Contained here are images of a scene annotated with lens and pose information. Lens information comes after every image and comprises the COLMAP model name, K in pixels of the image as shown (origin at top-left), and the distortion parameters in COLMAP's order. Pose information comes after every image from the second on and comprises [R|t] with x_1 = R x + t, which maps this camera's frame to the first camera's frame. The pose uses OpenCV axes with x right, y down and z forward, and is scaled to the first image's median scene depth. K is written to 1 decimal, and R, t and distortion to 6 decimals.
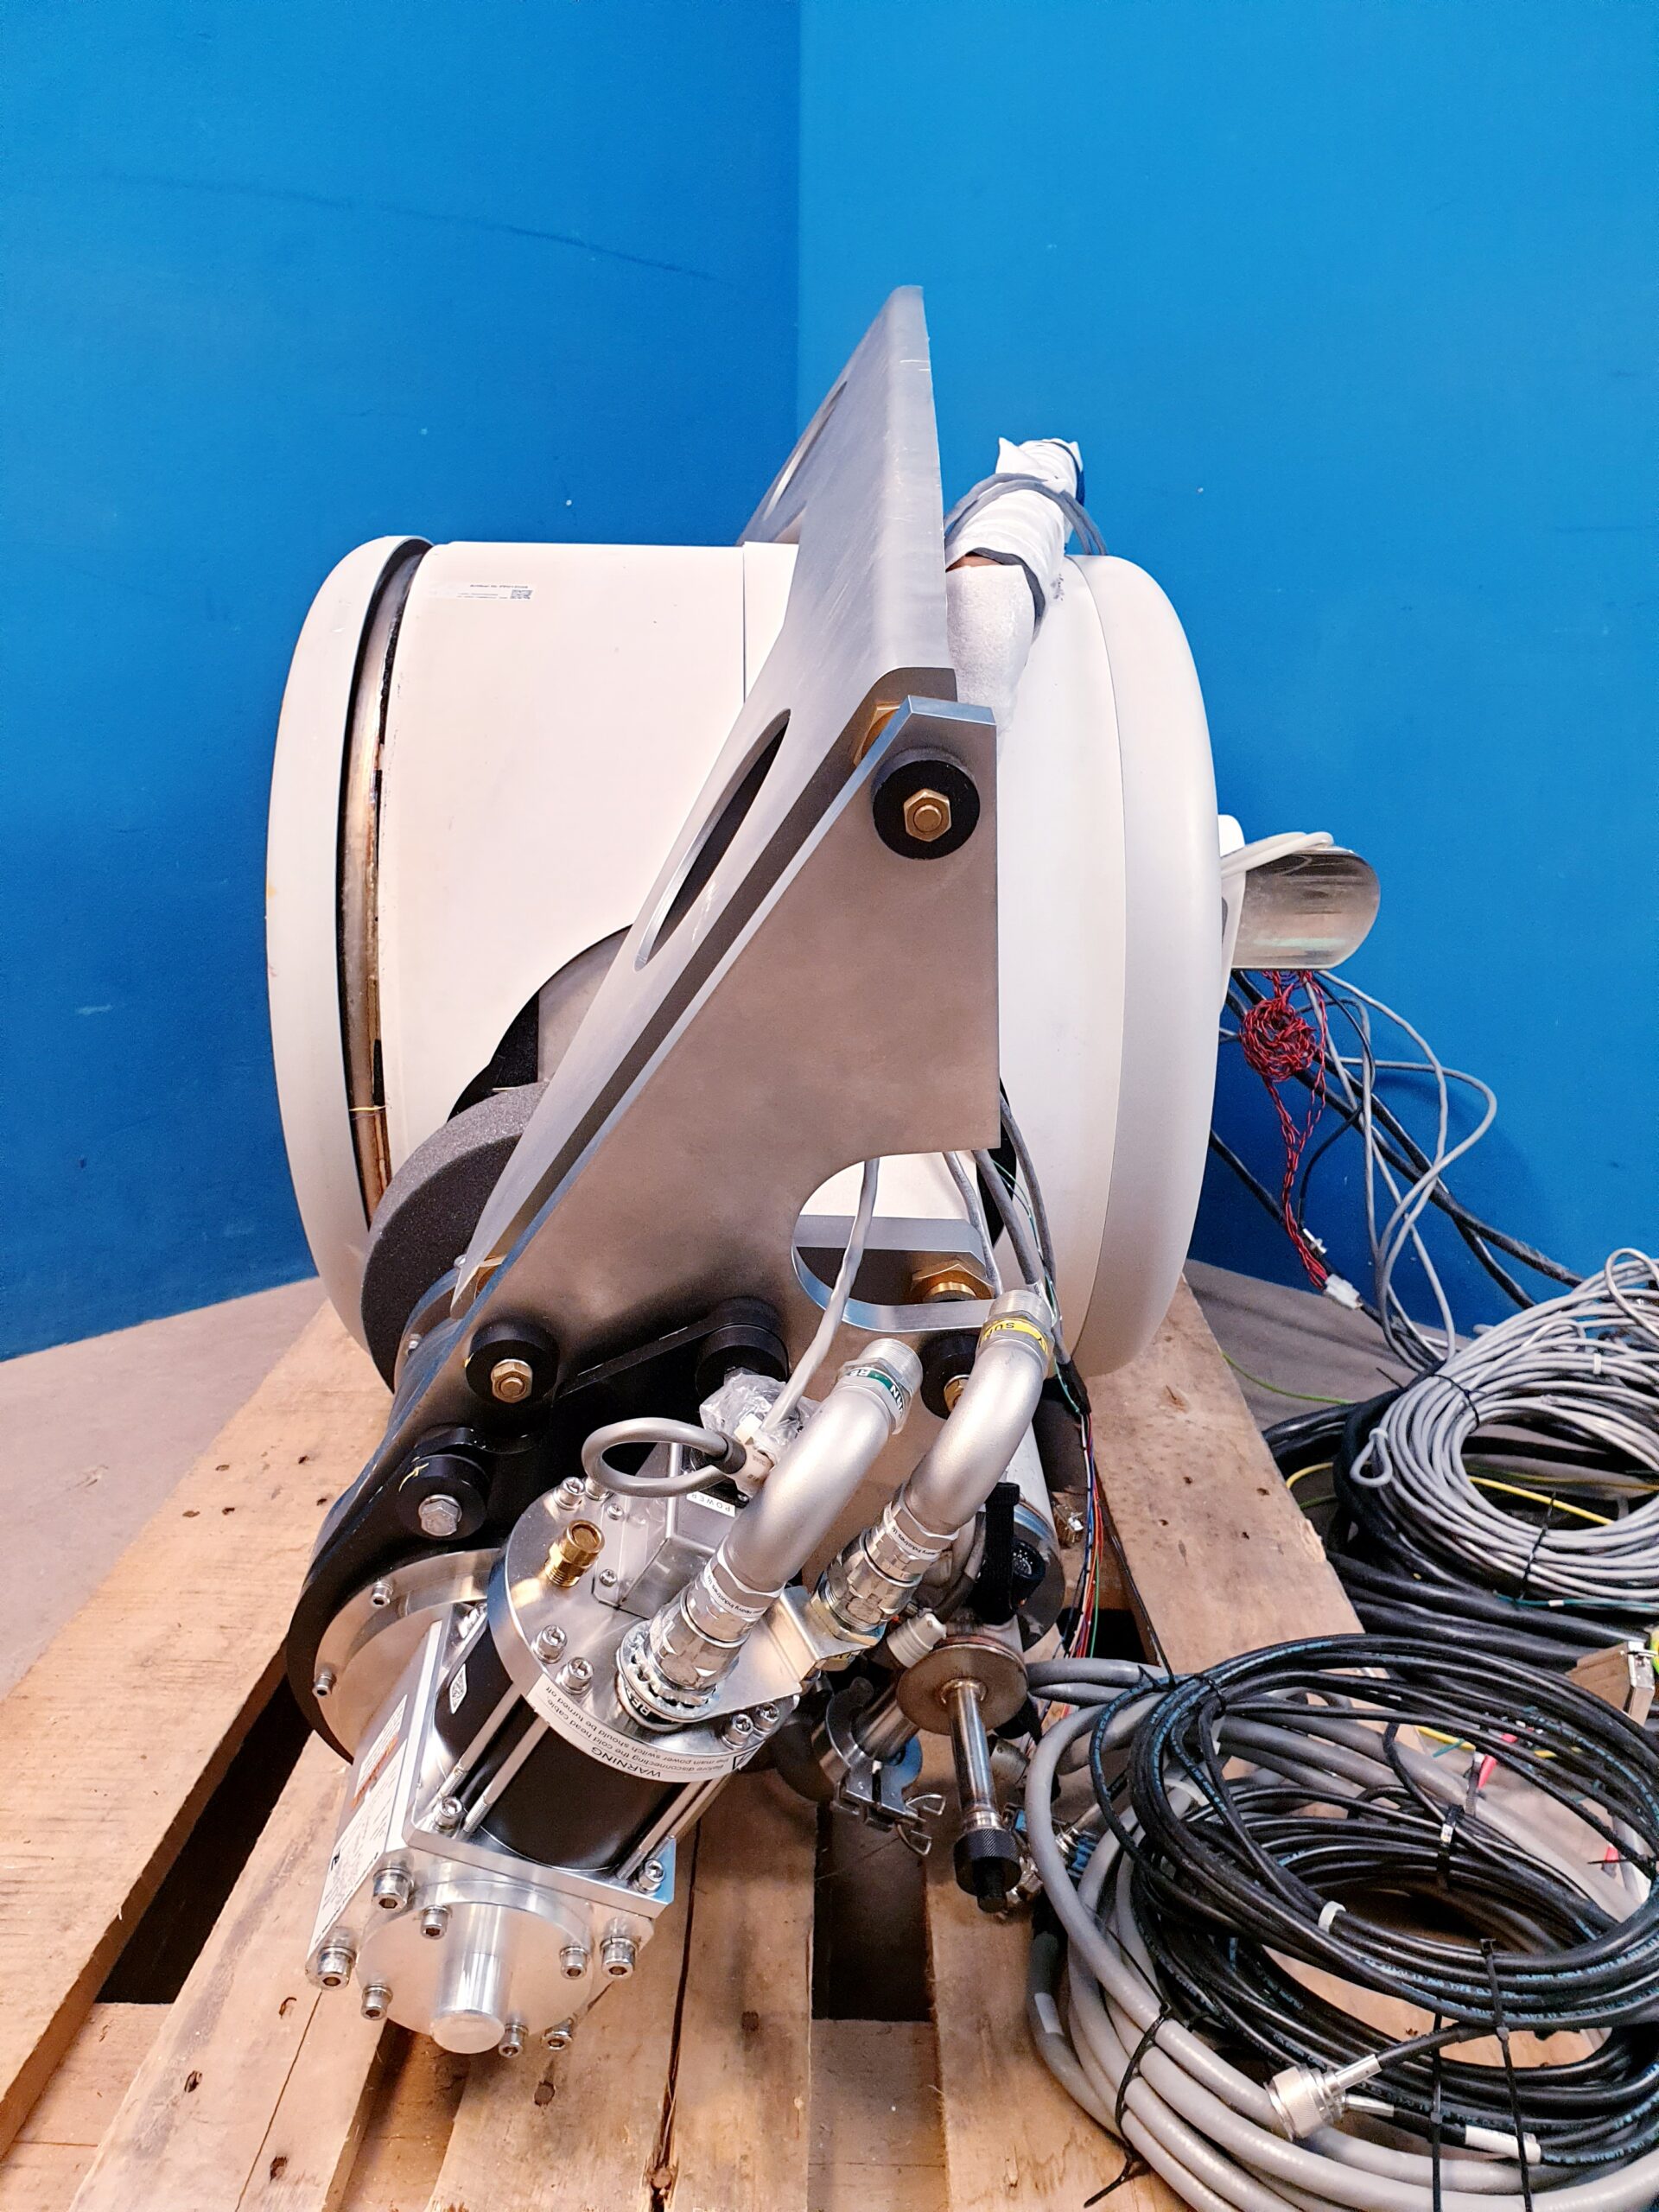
lens RADIAL K [[1747.5, 0, 842.3], [0, 1747.5, 1114.1], [0, 0, 1]] dist [-0.081411, 0.161099]
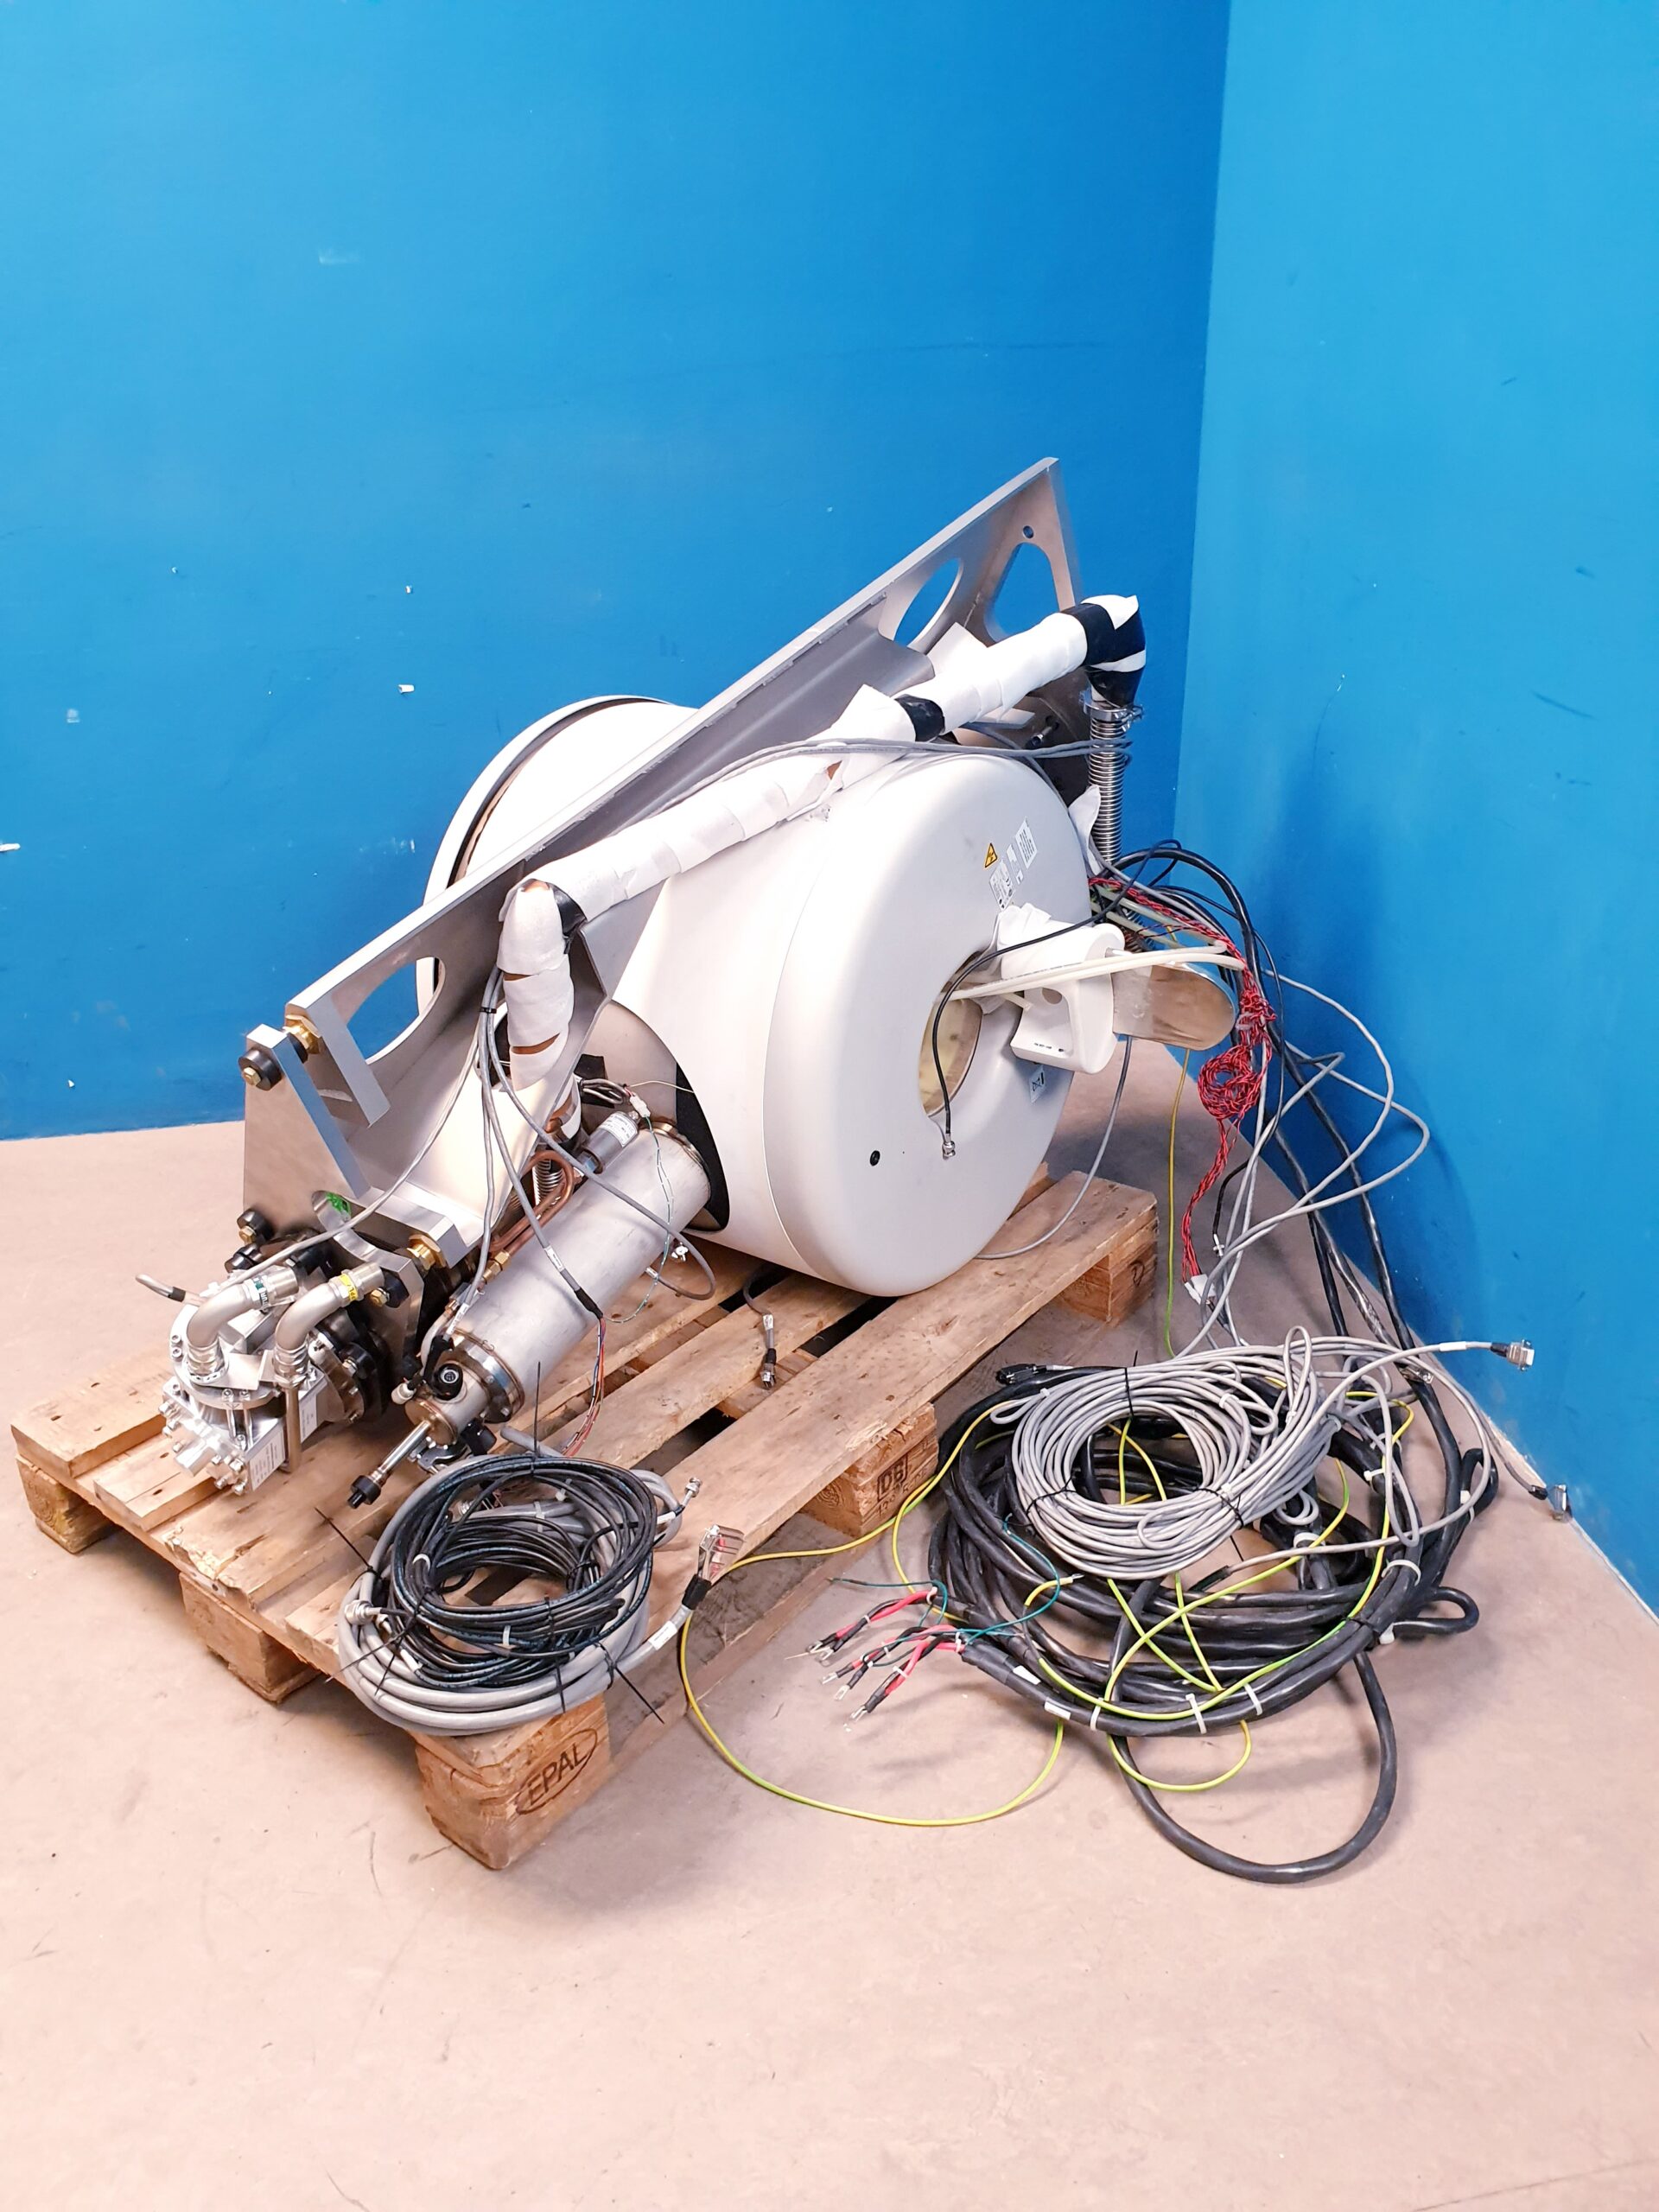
lens RADIAL K [[1756.4, 0, 868.6], [0, 1756.4, 1086.6], [0, 0, 1]] dist [0.064224, -0.089788]
pose [[0.791334, 0.230264, -0.566365, 1.708959], [-0.125159, 0.967758, 0.218584, -0.641736], [0.598436, -0.102087, 0.794640, -0.388599]]
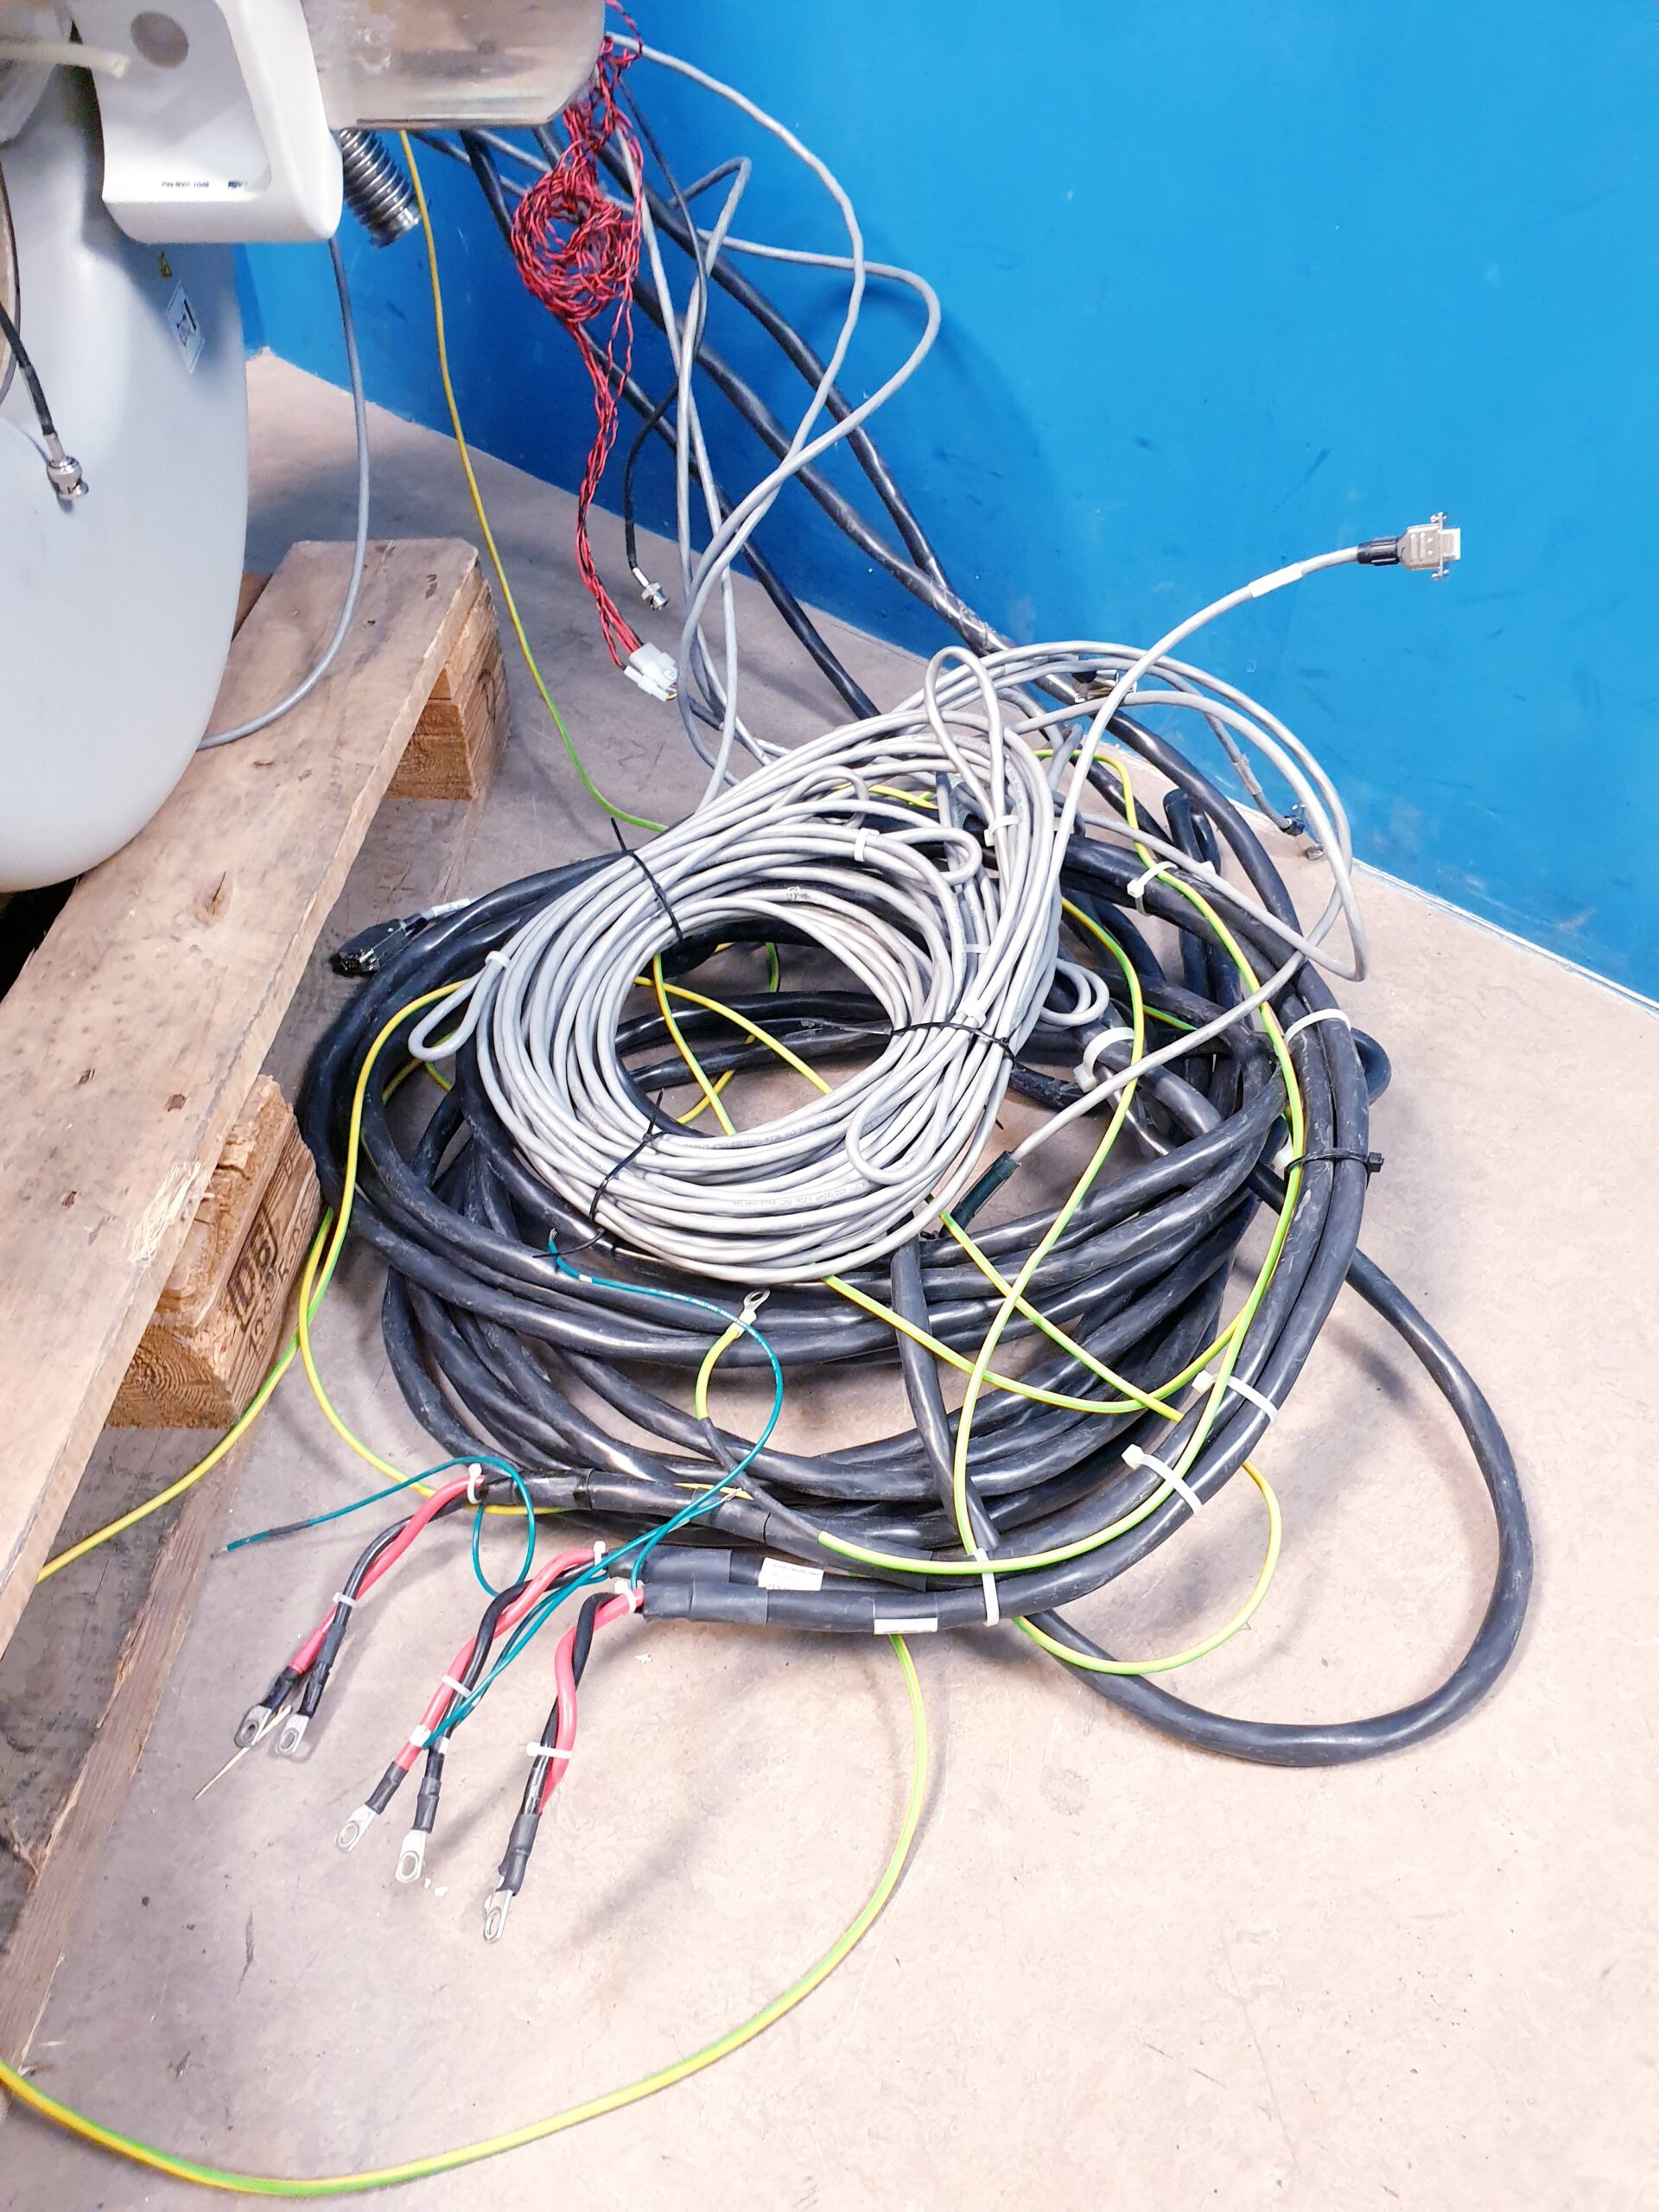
lens RADIAL K [[1693.8, 0, 821.7], [0, 1693.8, 1070.8], [0, 0, 1]] dist [0.120041, -0.183915]
pose [[0.997226, 0.005144, -0.074253, 0.862706], [0.029427, 0.889079, 0.456808, -0.134518], [0.068366, -0.457725, 0.886461, 0.720264]]
